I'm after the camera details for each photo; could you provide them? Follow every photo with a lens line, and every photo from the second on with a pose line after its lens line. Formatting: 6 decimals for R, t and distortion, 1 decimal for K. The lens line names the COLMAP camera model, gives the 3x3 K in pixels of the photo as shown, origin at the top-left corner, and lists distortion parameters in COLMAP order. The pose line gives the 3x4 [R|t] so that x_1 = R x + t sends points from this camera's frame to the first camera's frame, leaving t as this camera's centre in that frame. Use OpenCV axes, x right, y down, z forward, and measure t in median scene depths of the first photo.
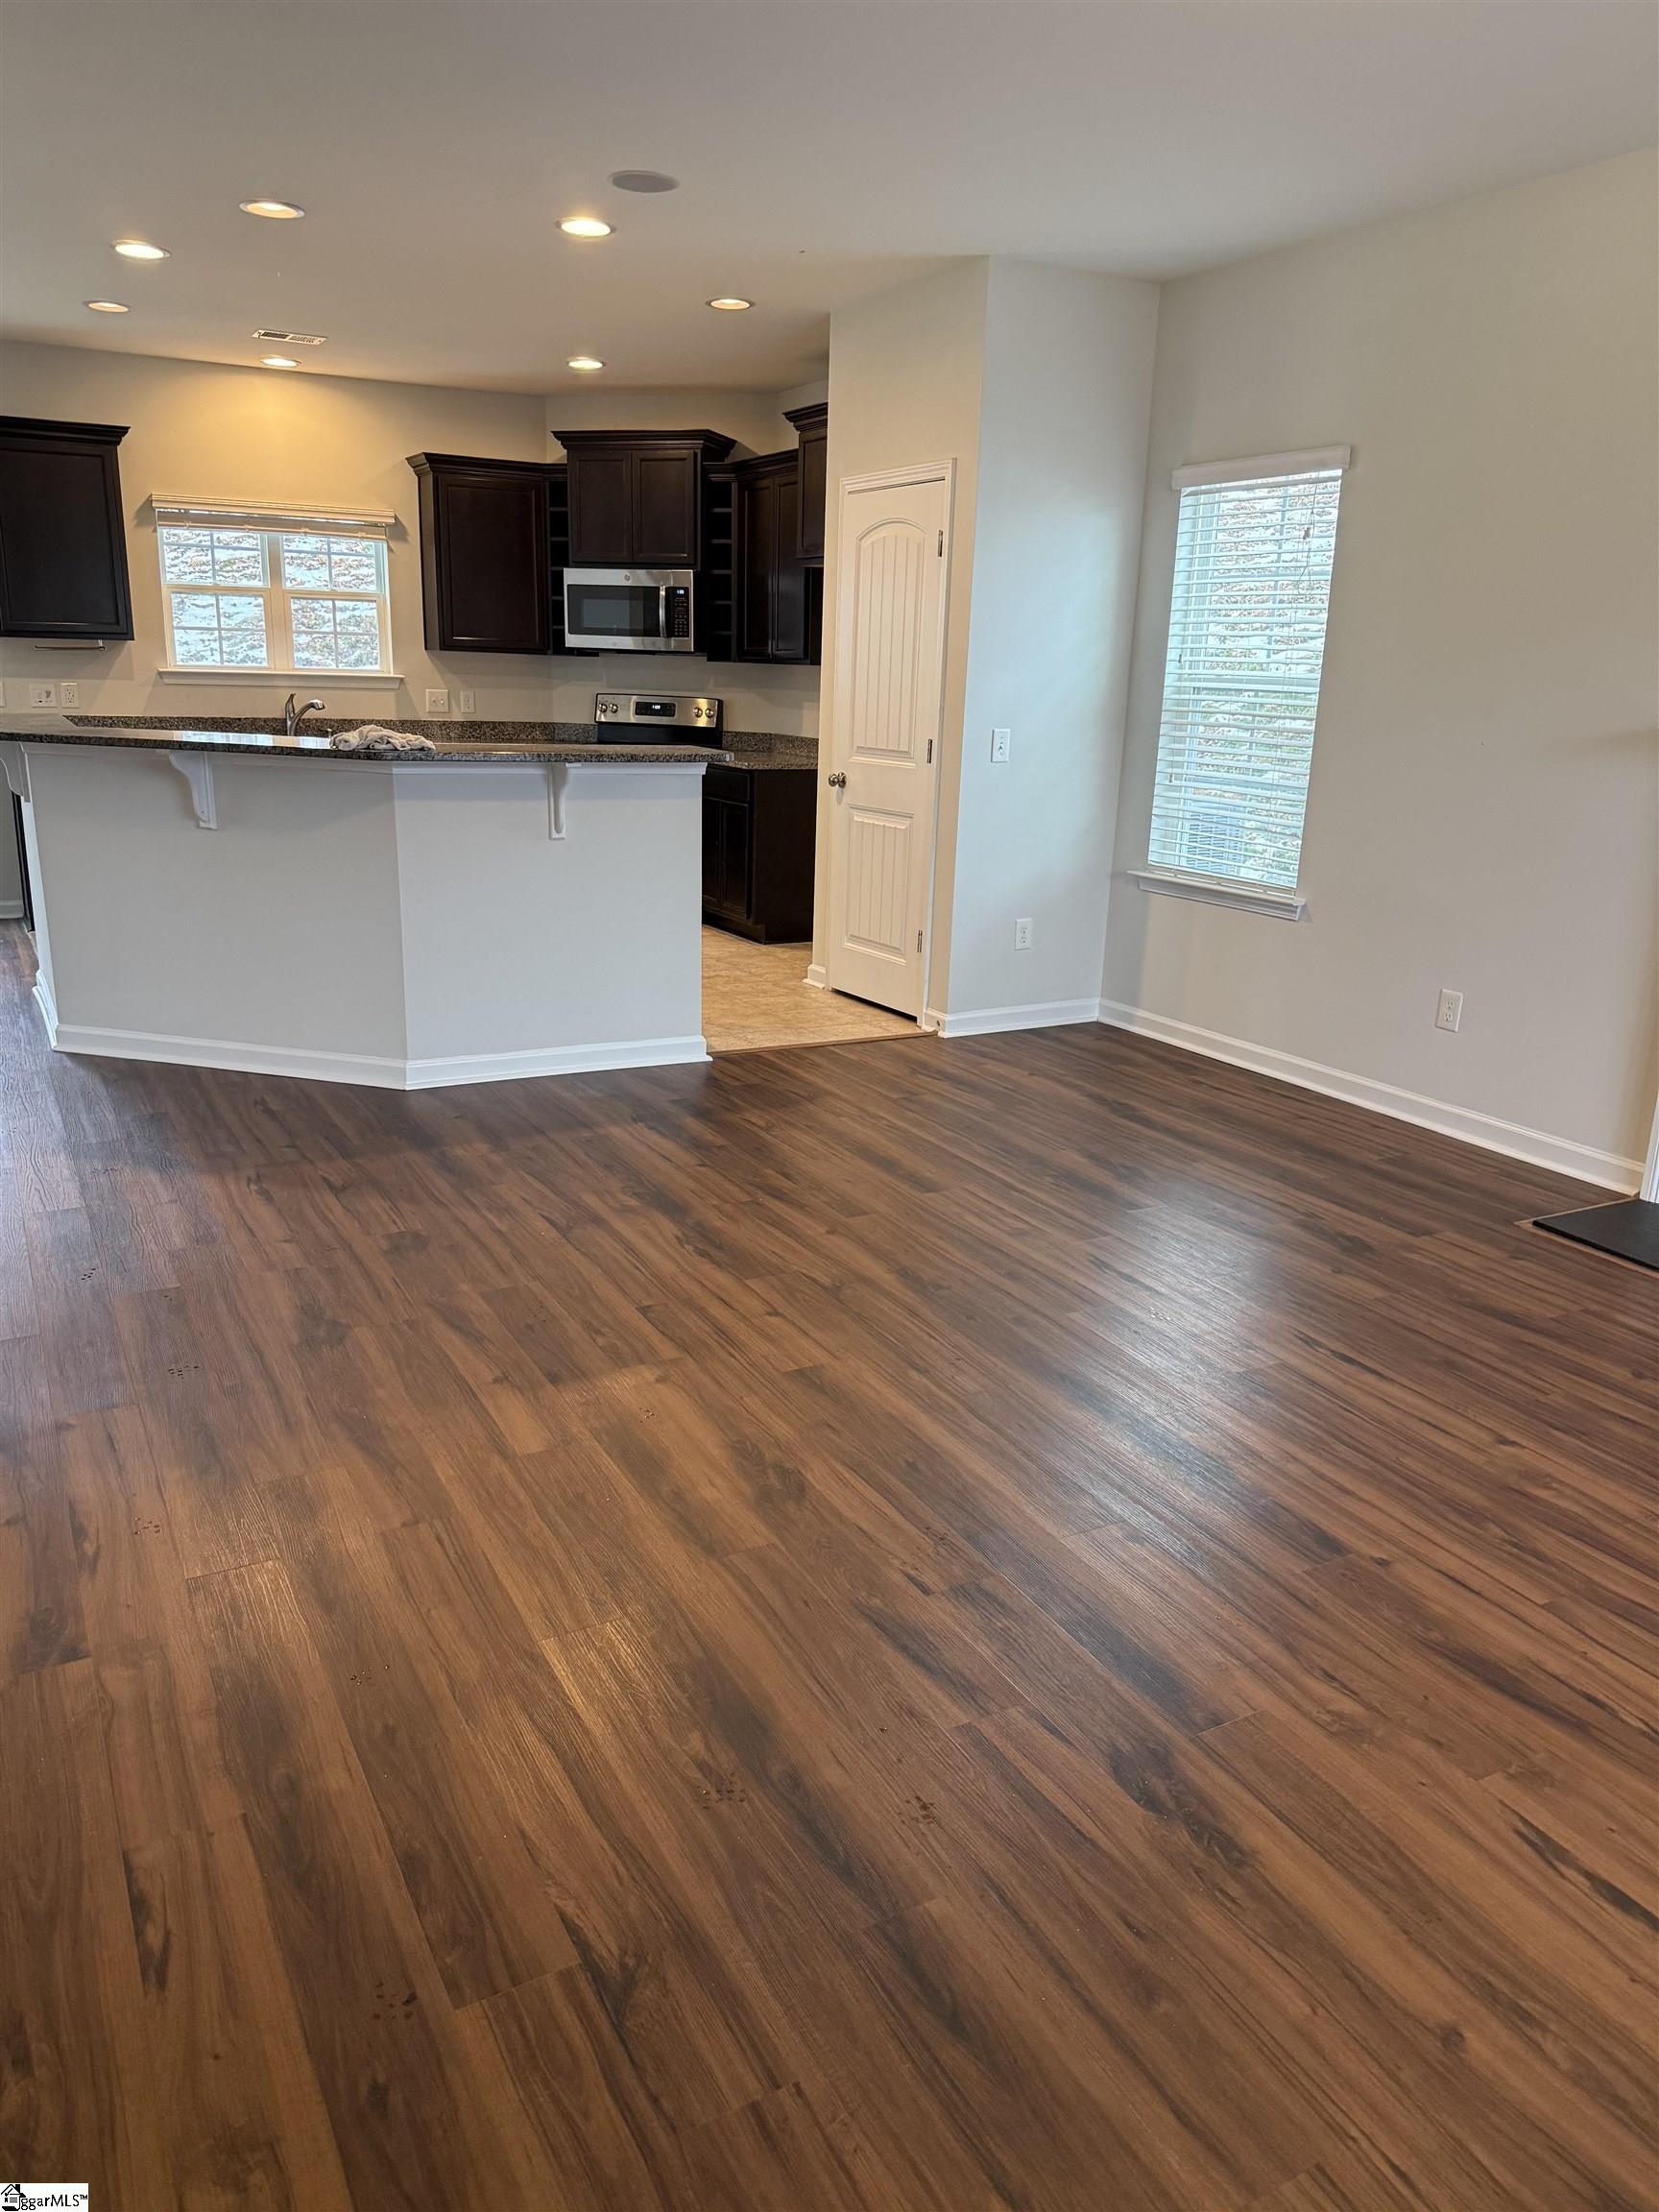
lens RADIAL K [[1510.0, 0, 829.5], [0, 1510.0, 1106.0], [0, 0, 1]] dist [0.119181, -0.222274]
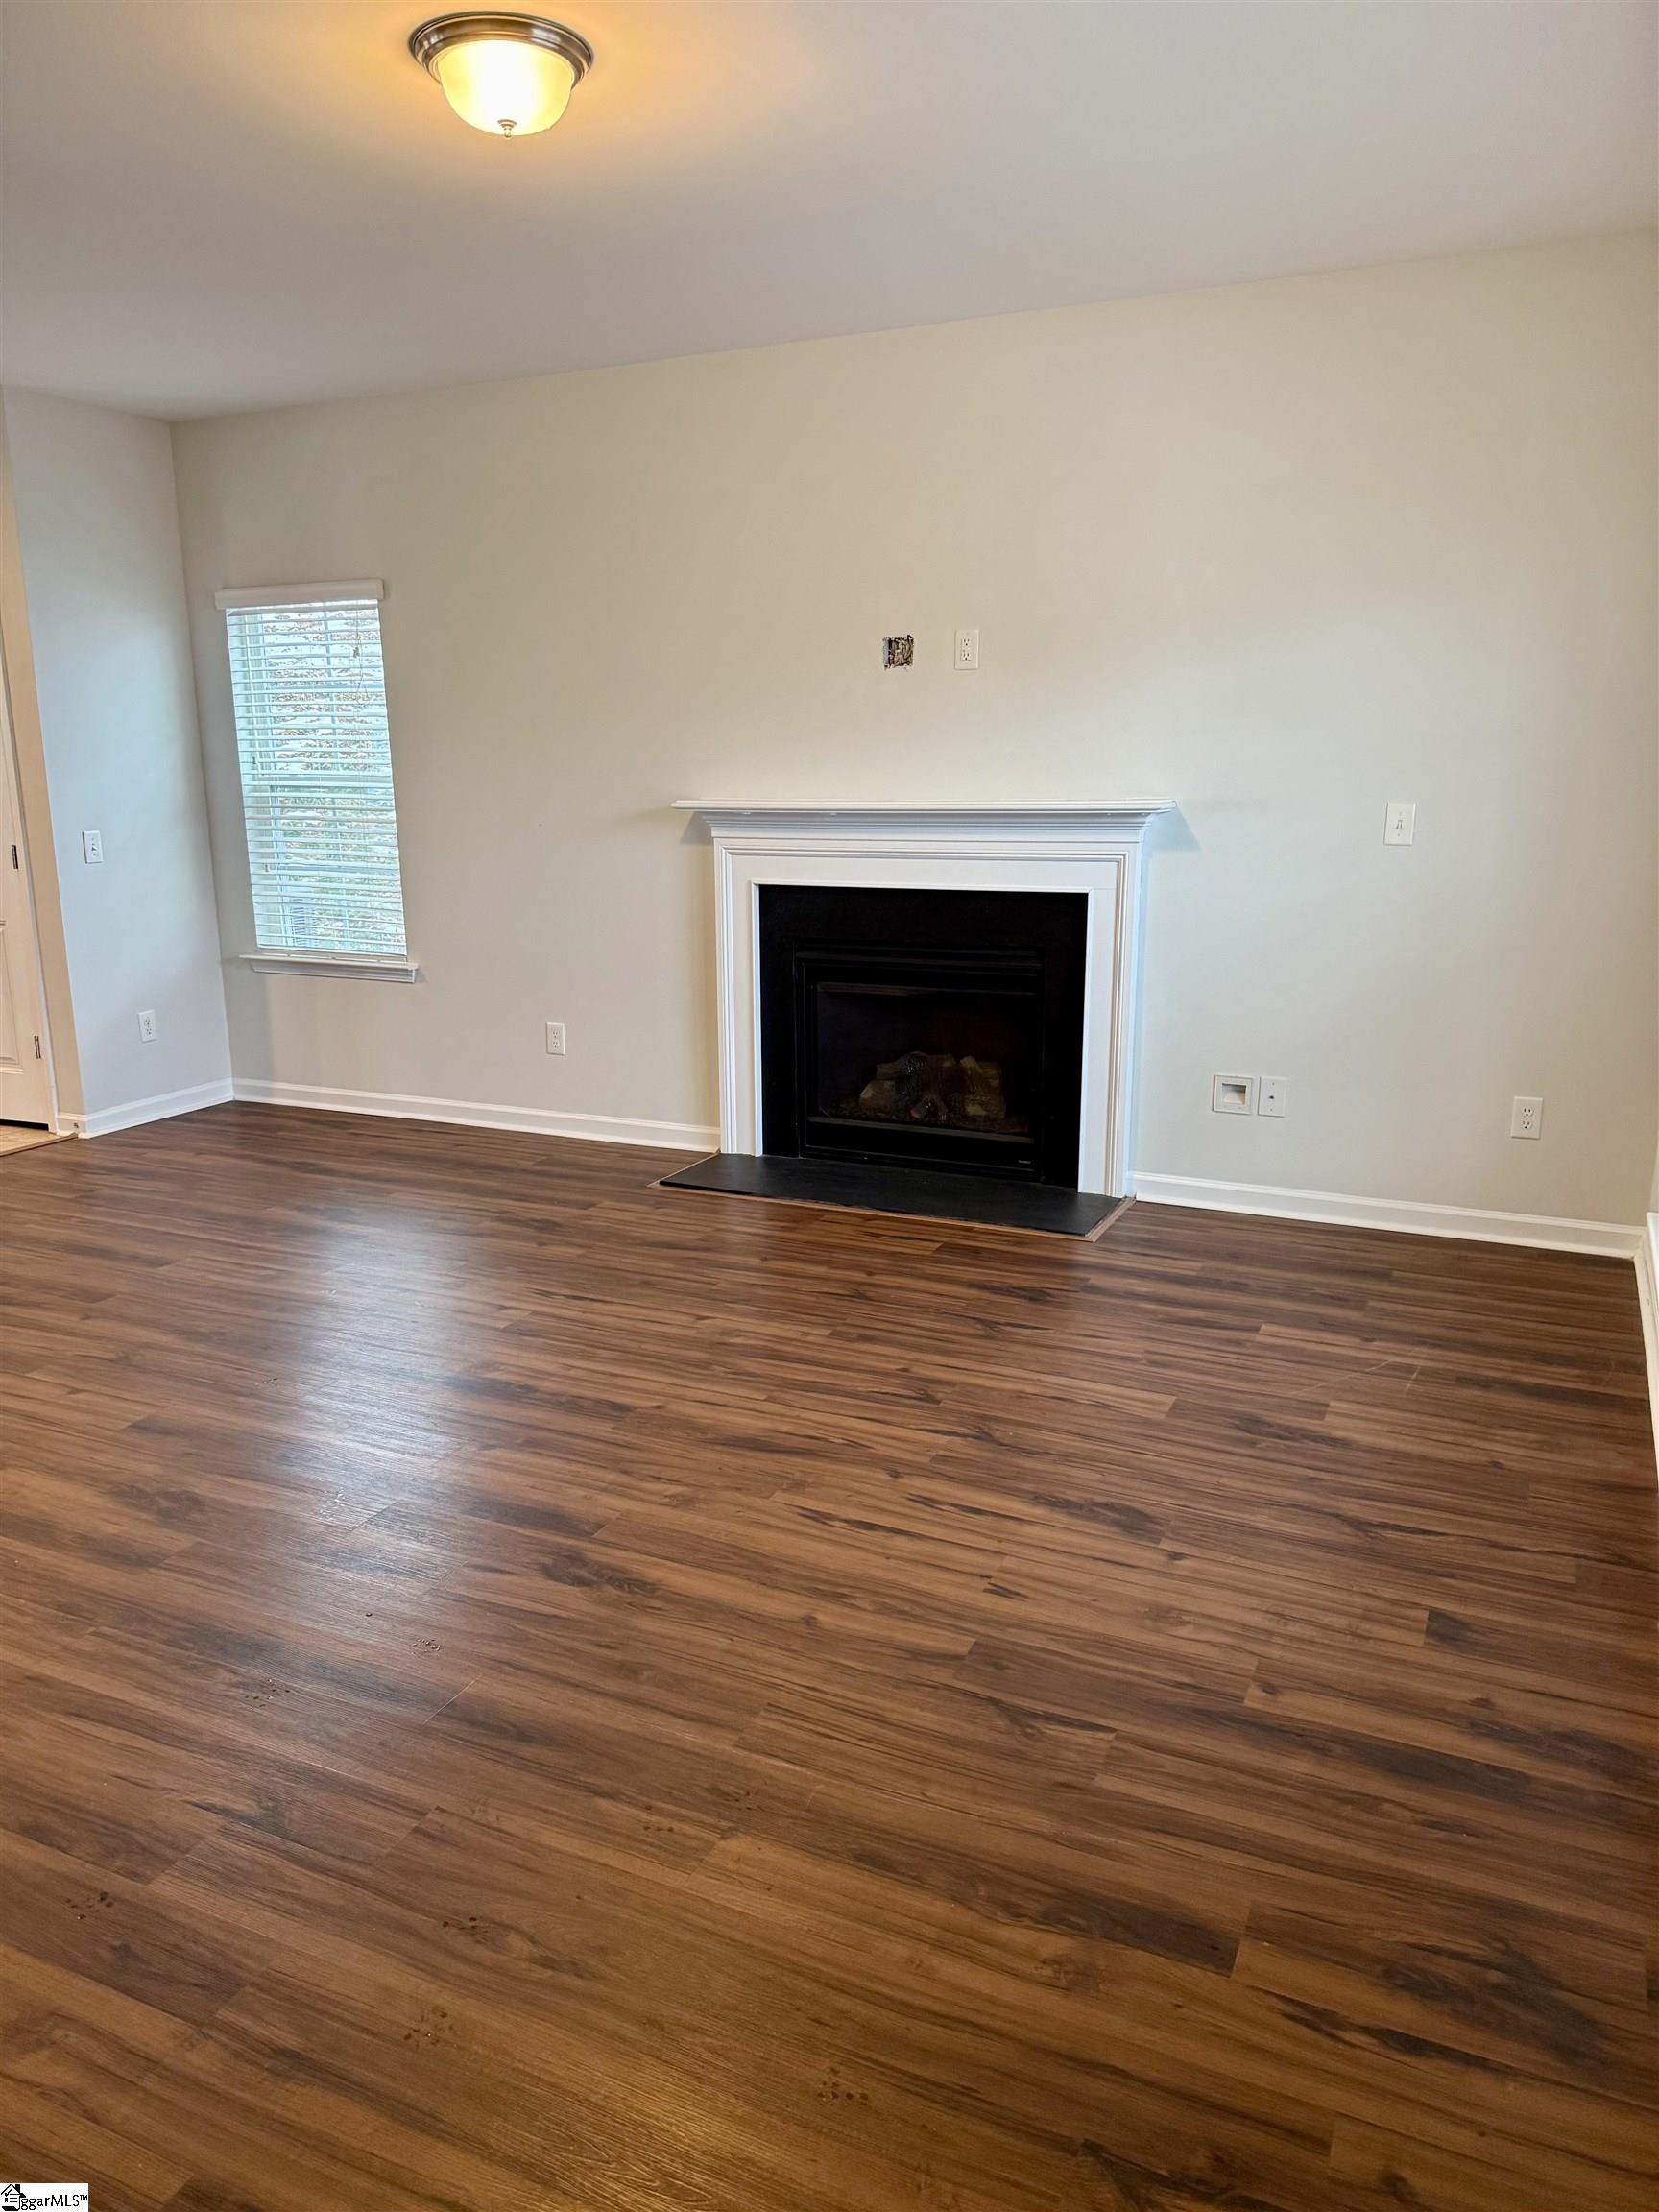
lens RADIAL K [[1510.0, 0, 829.5], [0, 1510.0, 1106.0], [0, 0, 1]] dist [0.119181, -0.222274]
pose [[0.799886, -0.162678, 0.577683, -0.162014], [0.193871, 0.980996, 0.007811, 0.029946], [-0.567975, 0.105748, 0.816224, -0.145193]]
